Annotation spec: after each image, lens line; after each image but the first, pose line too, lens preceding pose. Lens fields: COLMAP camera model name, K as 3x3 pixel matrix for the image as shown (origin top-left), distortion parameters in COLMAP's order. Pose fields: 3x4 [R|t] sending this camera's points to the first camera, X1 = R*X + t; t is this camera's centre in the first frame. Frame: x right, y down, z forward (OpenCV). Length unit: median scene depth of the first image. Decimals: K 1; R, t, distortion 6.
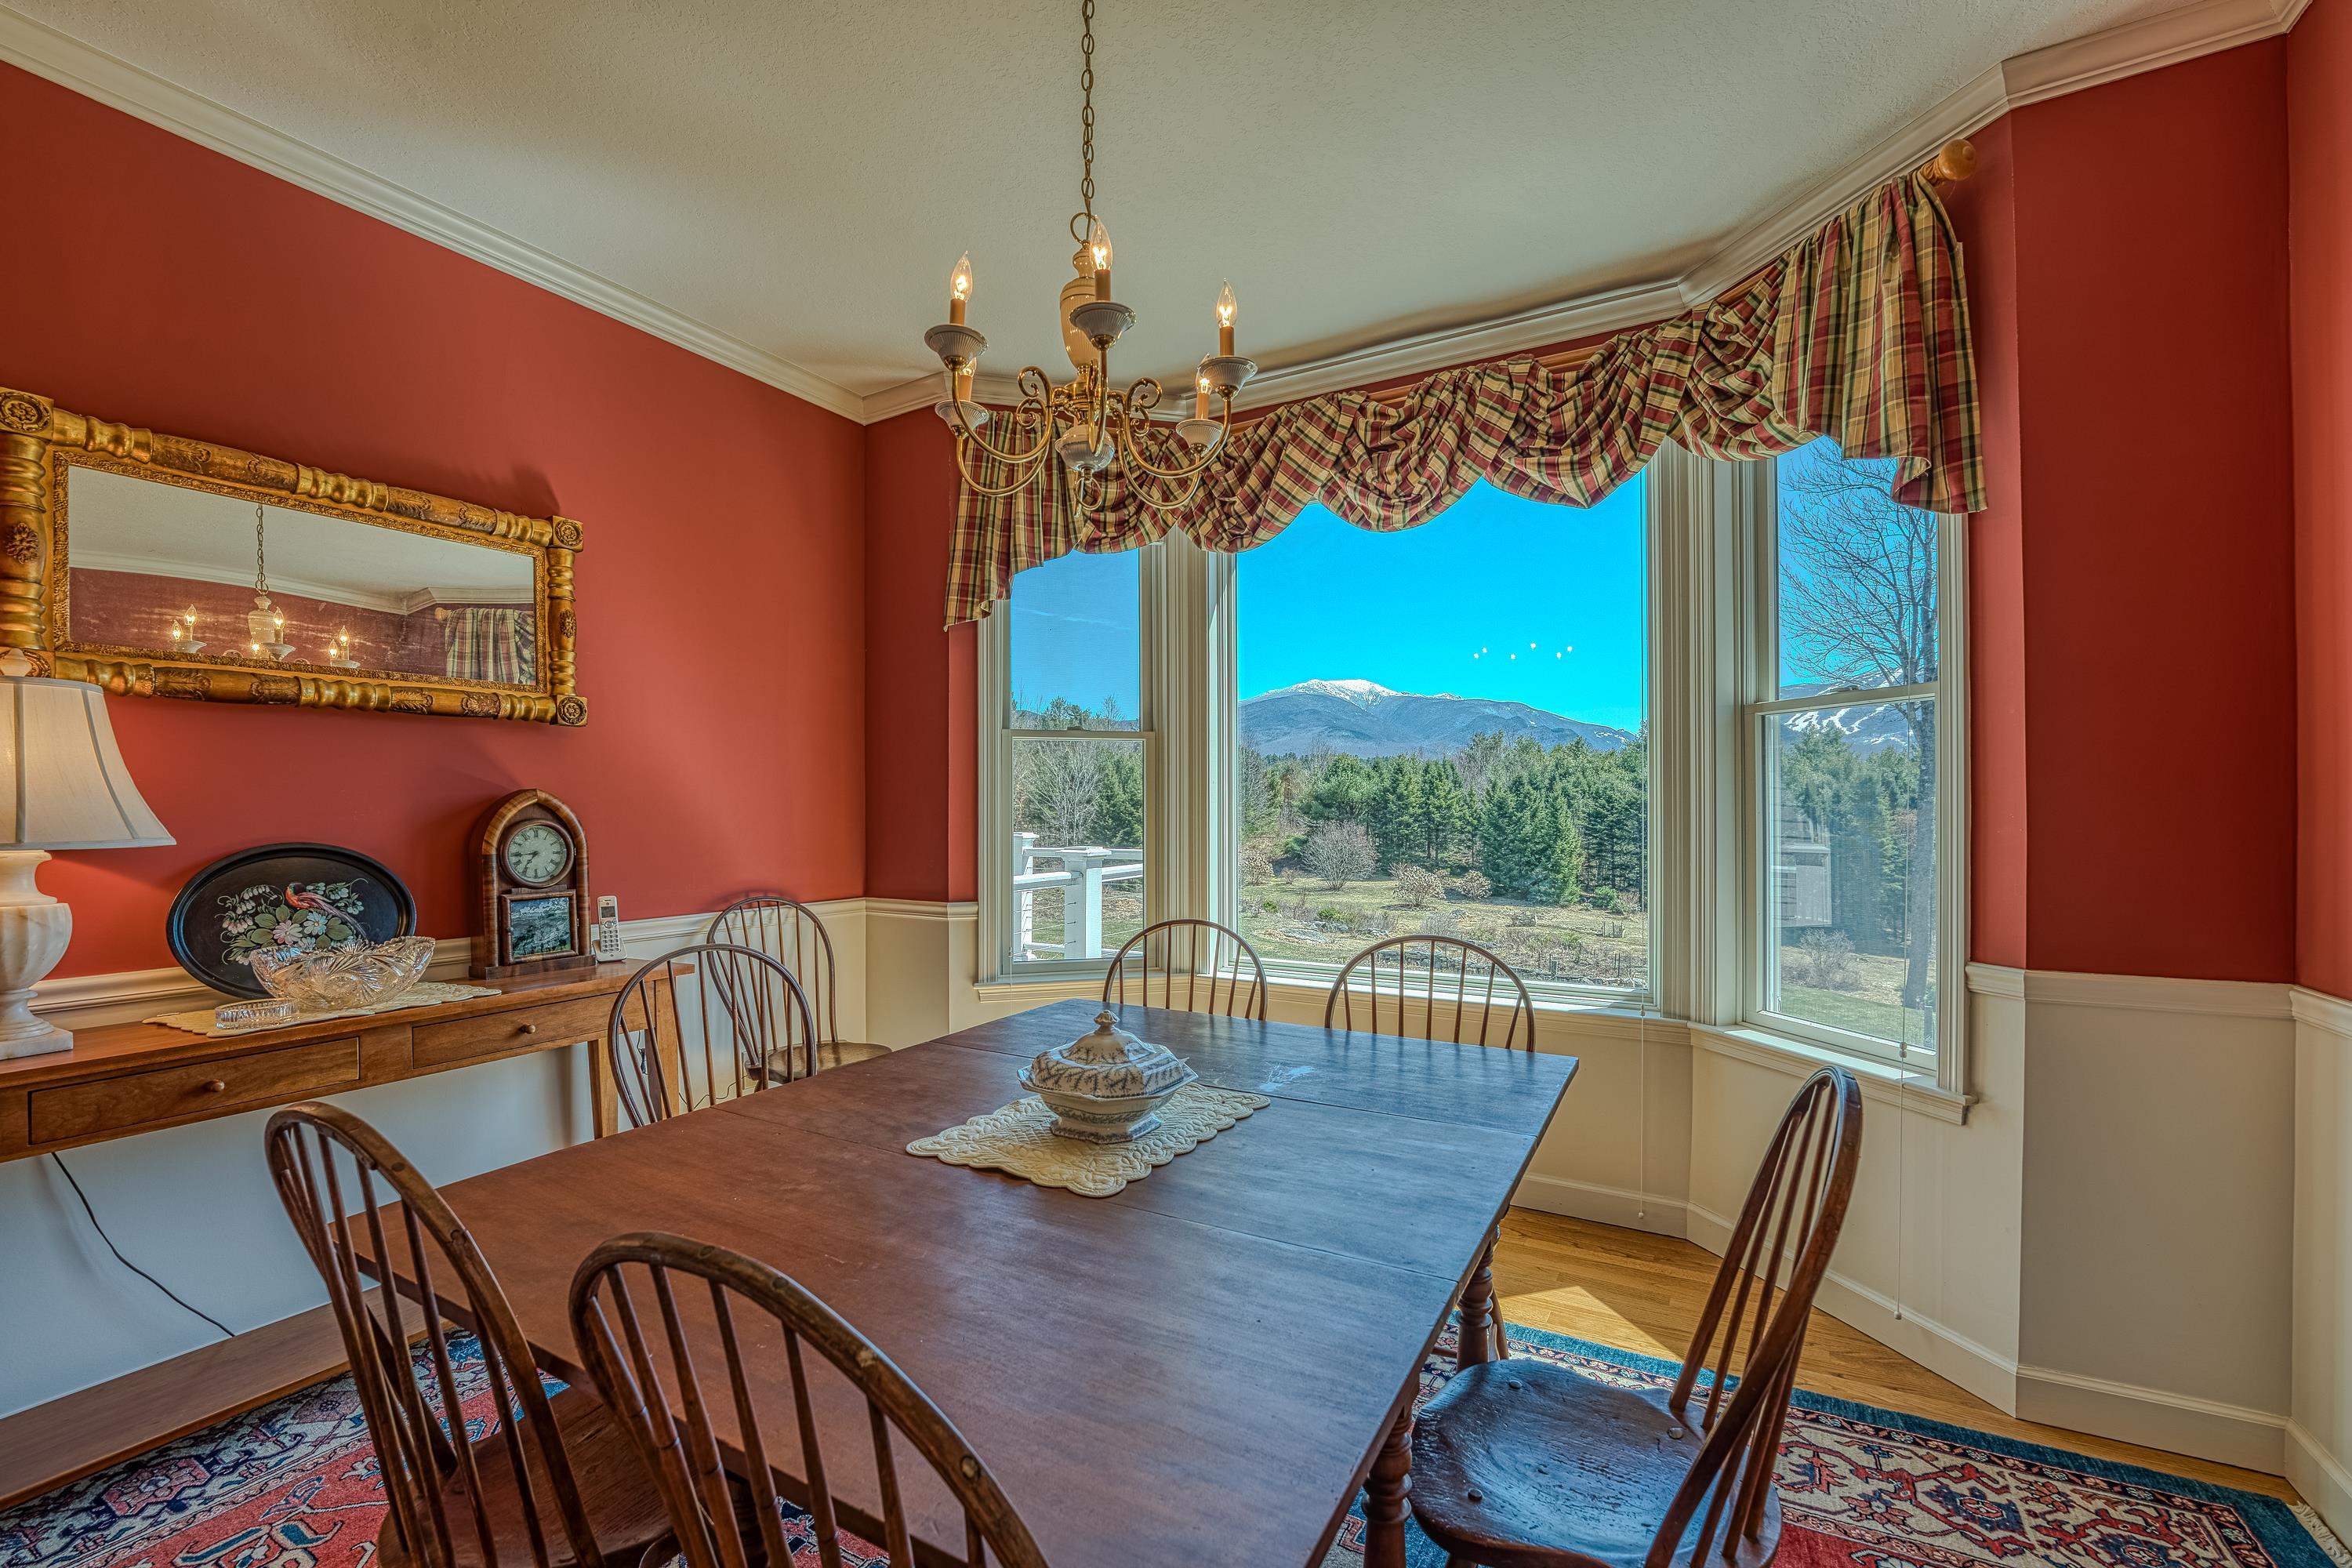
lens RADIAL K [[973.5, 0, 1174.2], [0, 973.5, 801.2], [0, 0, 1]] dist [0.000137, 0.000008]
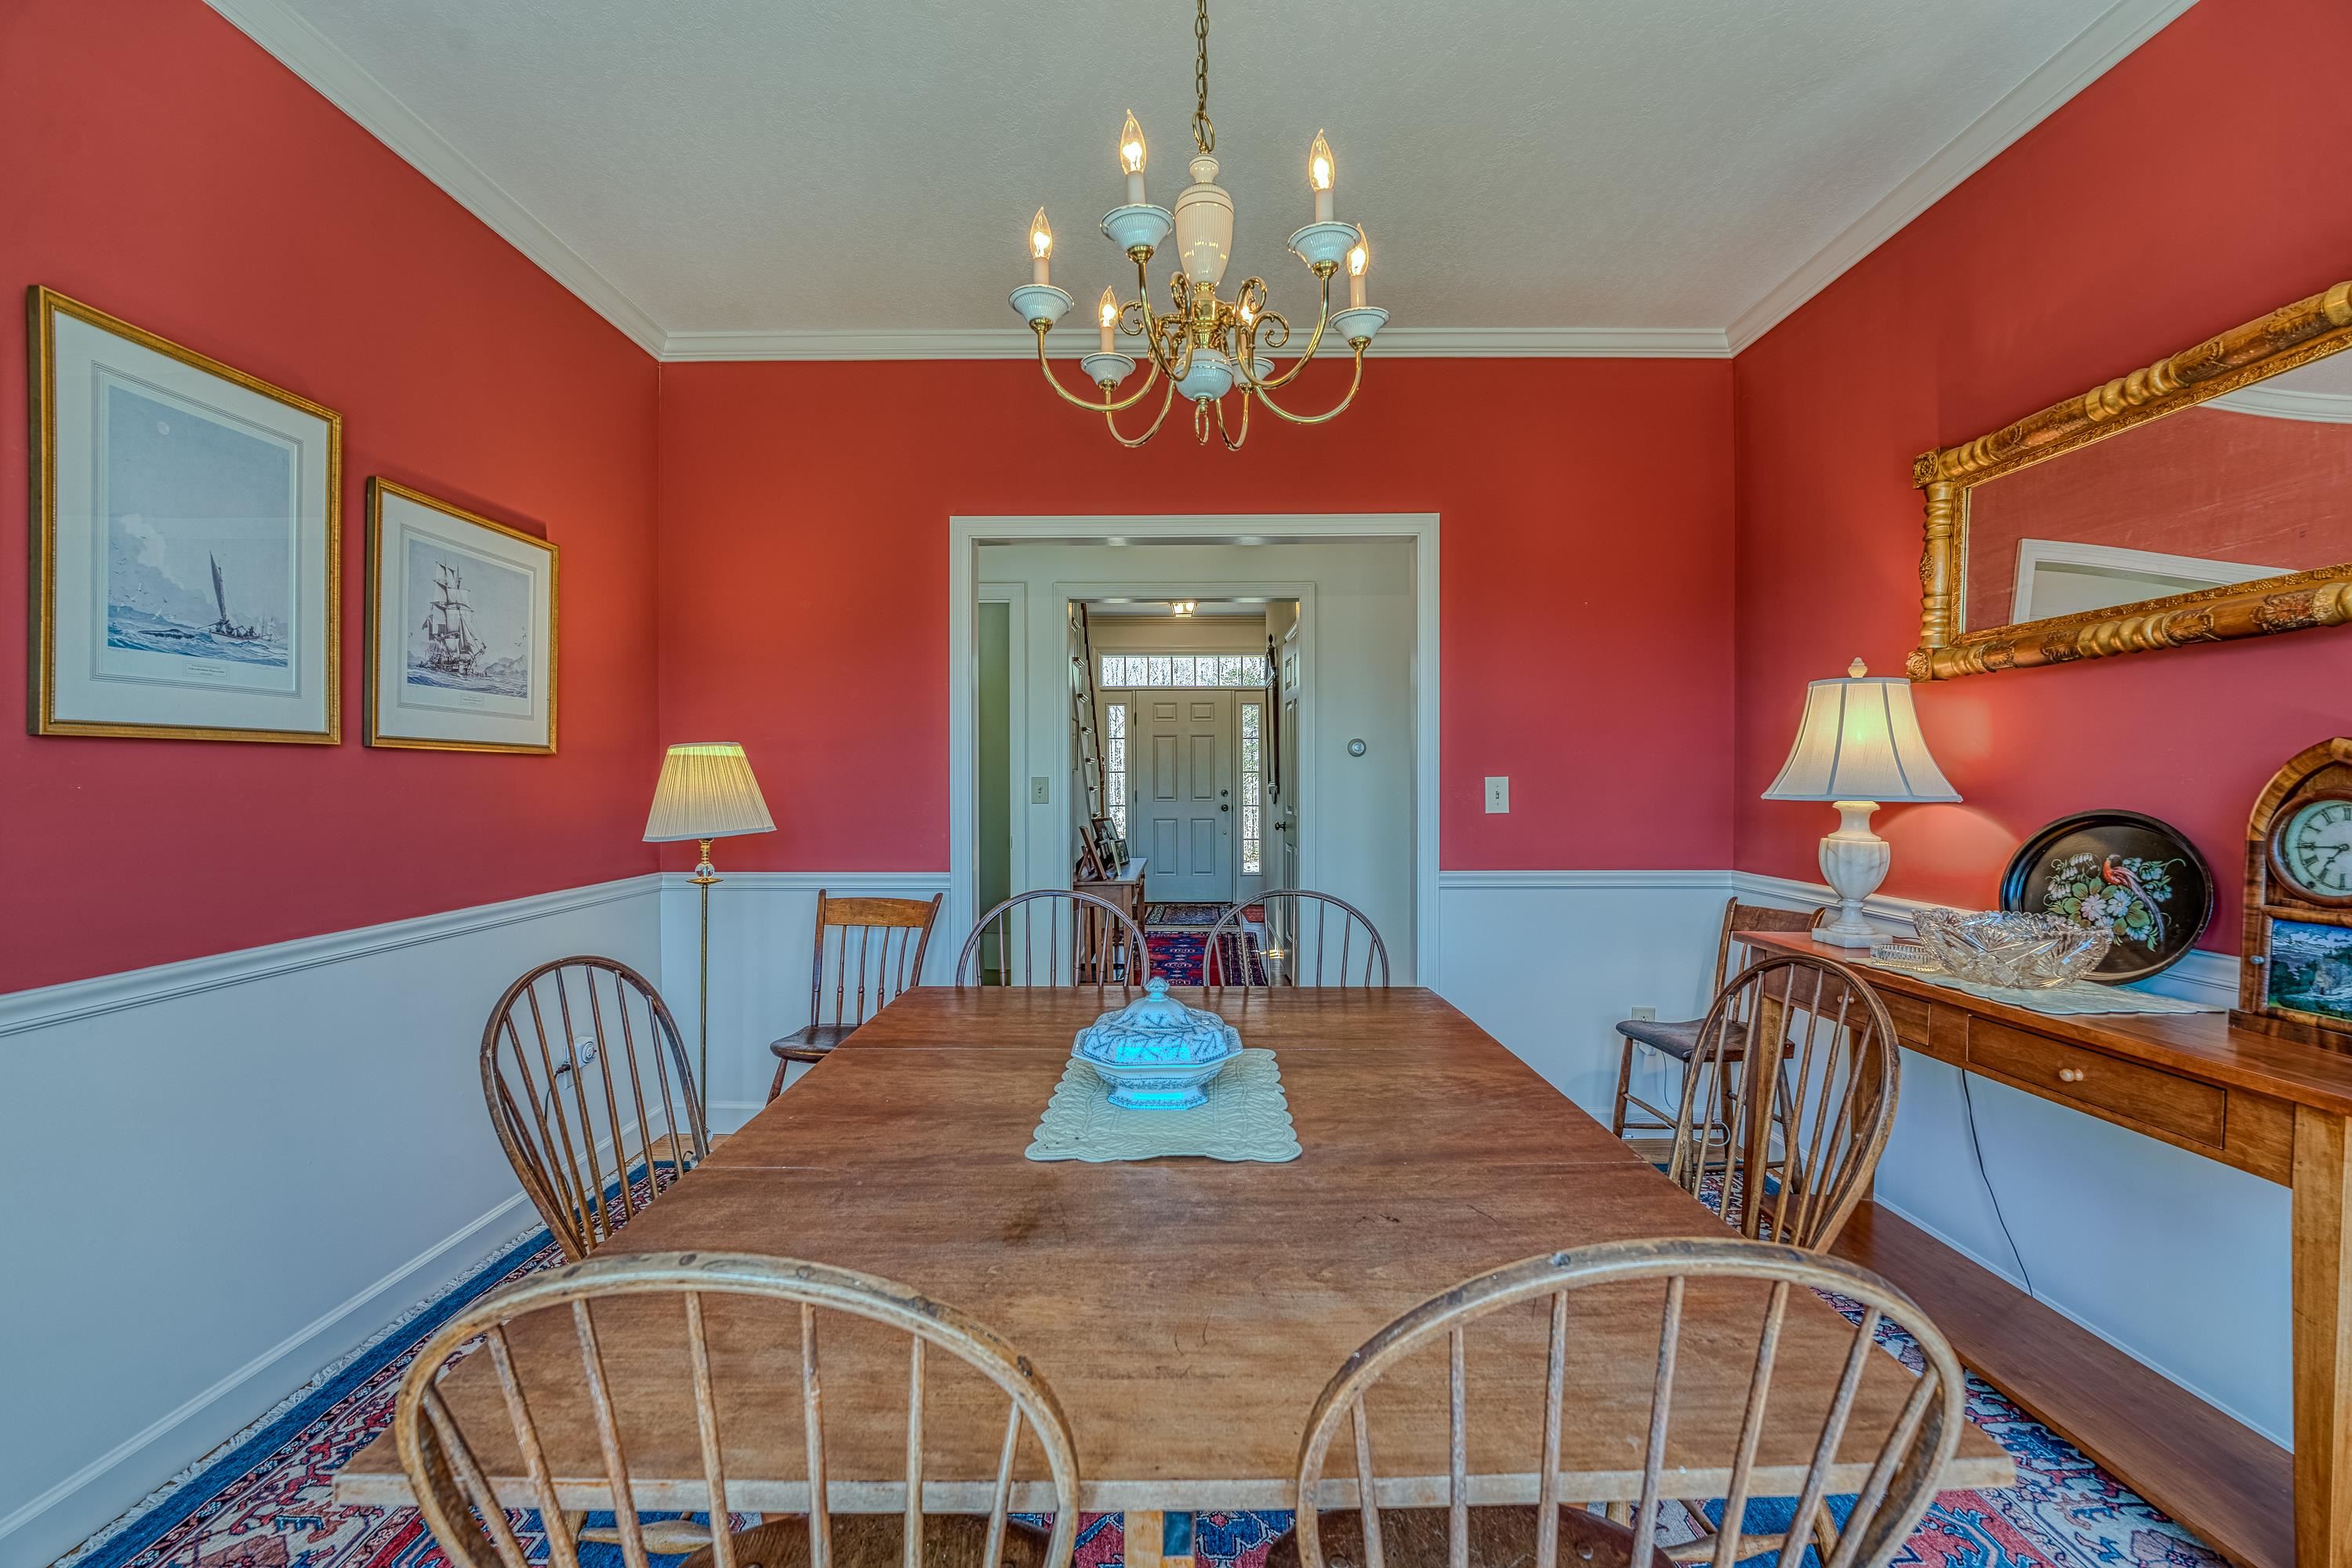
lens RADIAL K [[994.2, 0, 1176.5], [0, 994.2, 776.6], [0, 0, 1]] dist [-0.015075, 0.001425]
pose [[-0.868822, 0.003527, -0.495113, 0.282284], [0.004301, 0.999991, -0.000425, 0.009197], [0.495106, -0.002499, -0.868829, 1.337607]]
